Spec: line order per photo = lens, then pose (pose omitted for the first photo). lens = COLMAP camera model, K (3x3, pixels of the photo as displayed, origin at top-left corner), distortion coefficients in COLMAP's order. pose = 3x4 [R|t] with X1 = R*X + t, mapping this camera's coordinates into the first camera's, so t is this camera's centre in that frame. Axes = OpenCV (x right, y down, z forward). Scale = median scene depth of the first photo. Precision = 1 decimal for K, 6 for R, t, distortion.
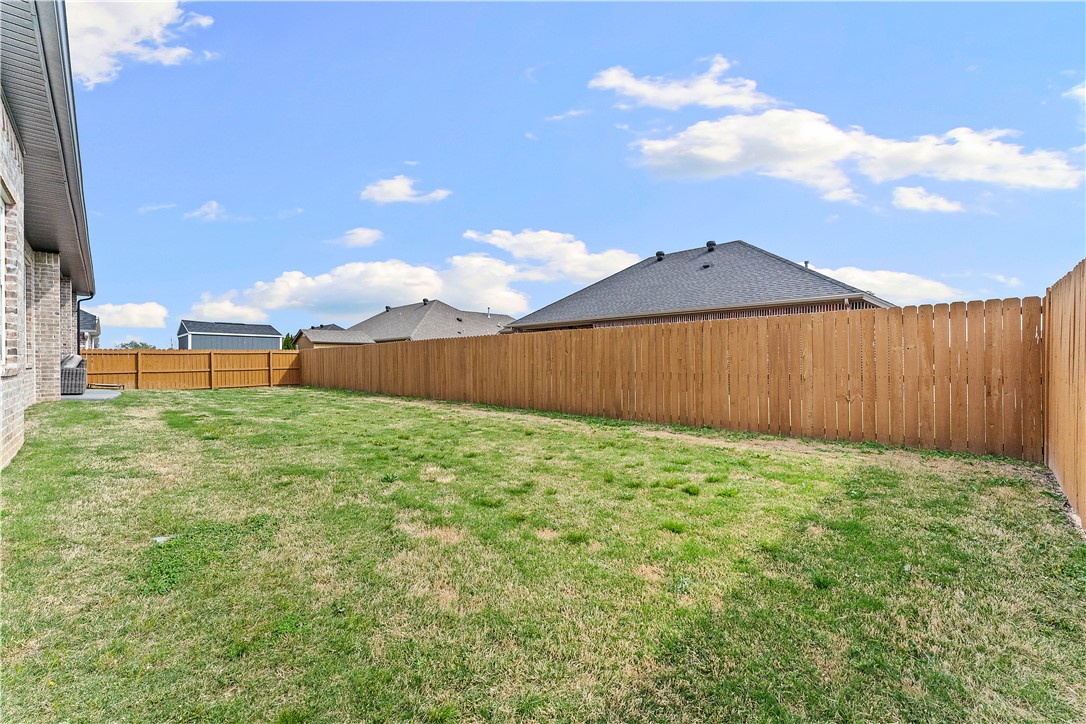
lens RADIAL K [[432.9, 0, 543.0], [0, 432.9, 362.0], [0, 0, 1]] dist [0.000304, -0.000082]
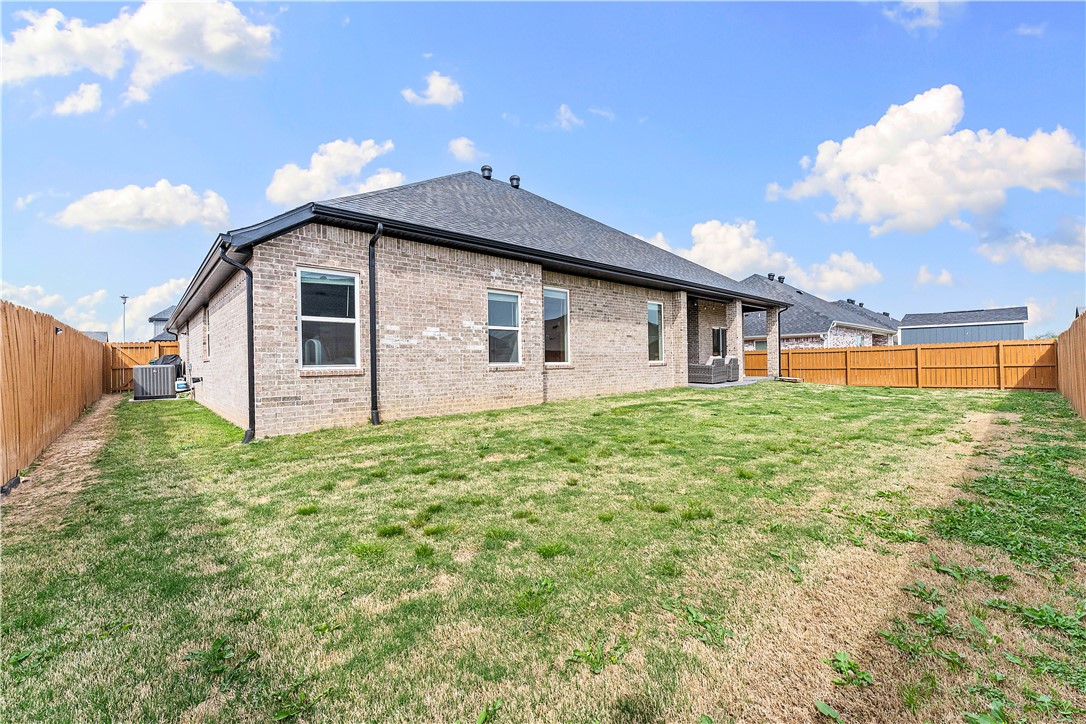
lens RADIAL K [[462.1, 0, 543.0], [0, 462.1, 362.0], [0, 0, 1]] dist [-0.000152, -0.000126]
pose [[-0.077984, 0.000739, -0.996954, 0.539292], [0.012032, 0.999928, -0.000200, -0.002217], [0.996882, -0.012011, -0.077987, 0.628369]]
